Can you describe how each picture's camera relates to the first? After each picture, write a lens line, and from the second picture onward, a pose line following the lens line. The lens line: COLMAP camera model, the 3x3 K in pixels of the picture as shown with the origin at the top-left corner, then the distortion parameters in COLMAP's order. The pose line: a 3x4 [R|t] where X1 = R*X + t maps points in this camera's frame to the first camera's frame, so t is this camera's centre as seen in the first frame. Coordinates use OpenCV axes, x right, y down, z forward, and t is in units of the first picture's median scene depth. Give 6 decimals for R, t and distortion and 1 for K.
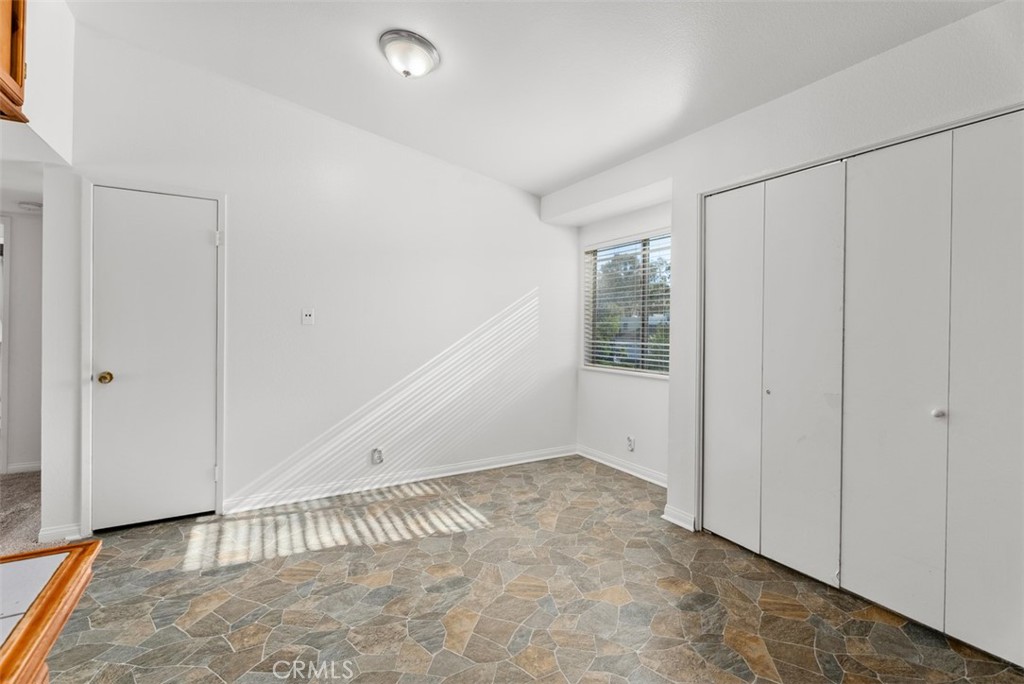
lens RADIAL K [[456.8, 0, 520.4], [0, 456.8, 329.0], [0, 0, 1]] dist [-0.013363, -0.001573]
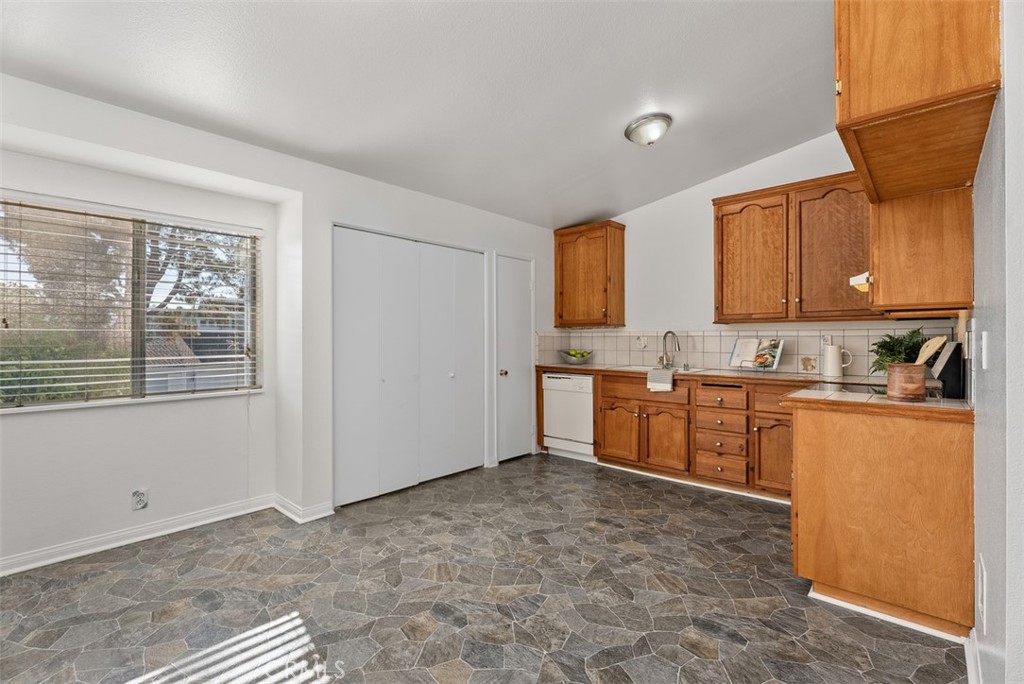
lens RADIAL K [[456.8, 0, 505.2], [0, 456.8, 346.9], [0, 0, 1]] dist [-0.013363, -0.001573]
pose [[-0.276363, -0.023471, 0.960767, -0.798942], [0.006466, 0.999634, 0.026281, -0.004681], [-0.961032, 0.013475, -0.276110, 0.854033]]
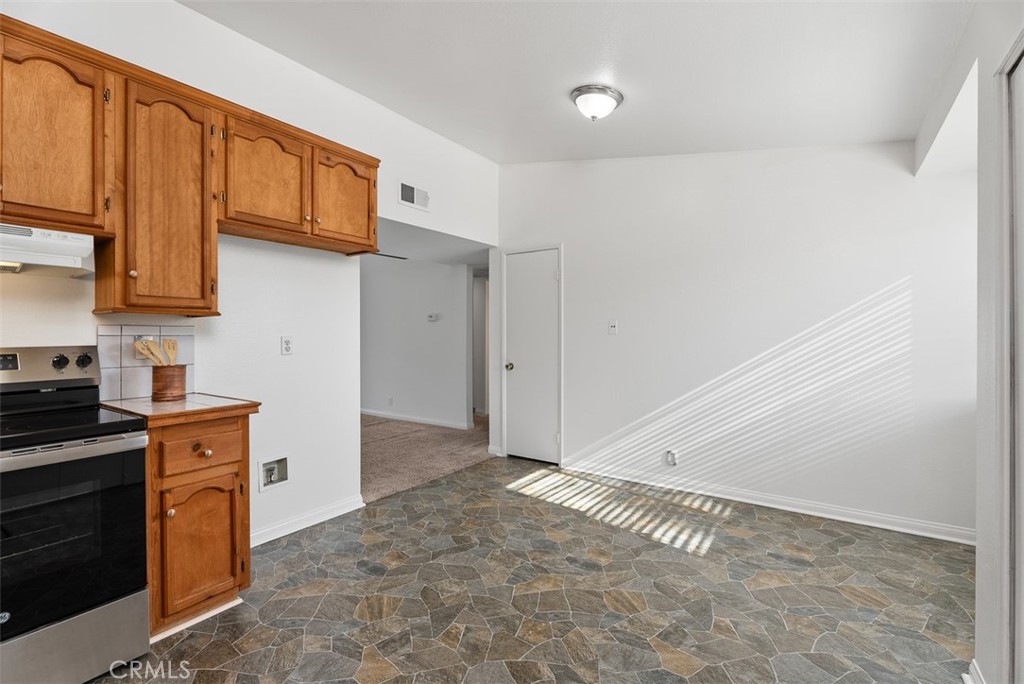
lens RADIAL K [[456.8, 0, 503.3], [0, 456.8, 335.5], [0, 0, 1]] dist [-0.013363, -0.001573]
pose [[0.391476, -0.004810, -0.920176, 0.606348], [0.001103, 0.999988, -0.004757, -0.000082], [0.920188, 0.000847, 0.391477, 0.278798]]
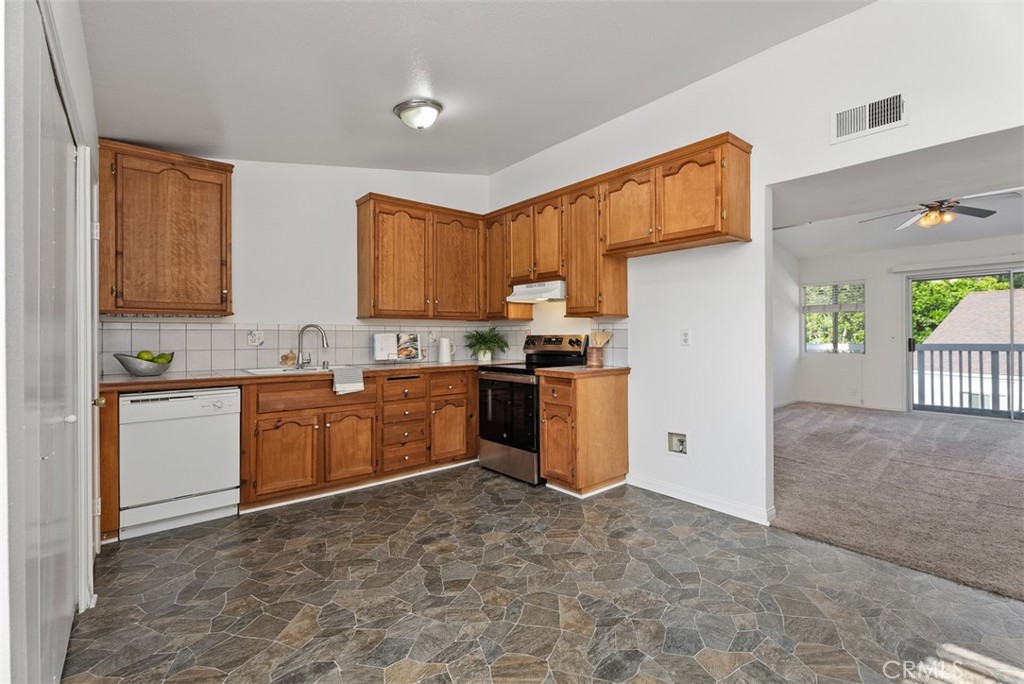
lens RADIAL K [[456.8, 0, 529.2], [0, 456.8, 339.9], [0, 0, 1]] dist [-0.013363, -0.001573]
pose [[-0.985879, -0.001513, -0.167454, 0.092901], [-0.004729, 0.999812, 0.018811, 0.002301], [0.167394, 0.019337, -0.985700, 1.286767]]
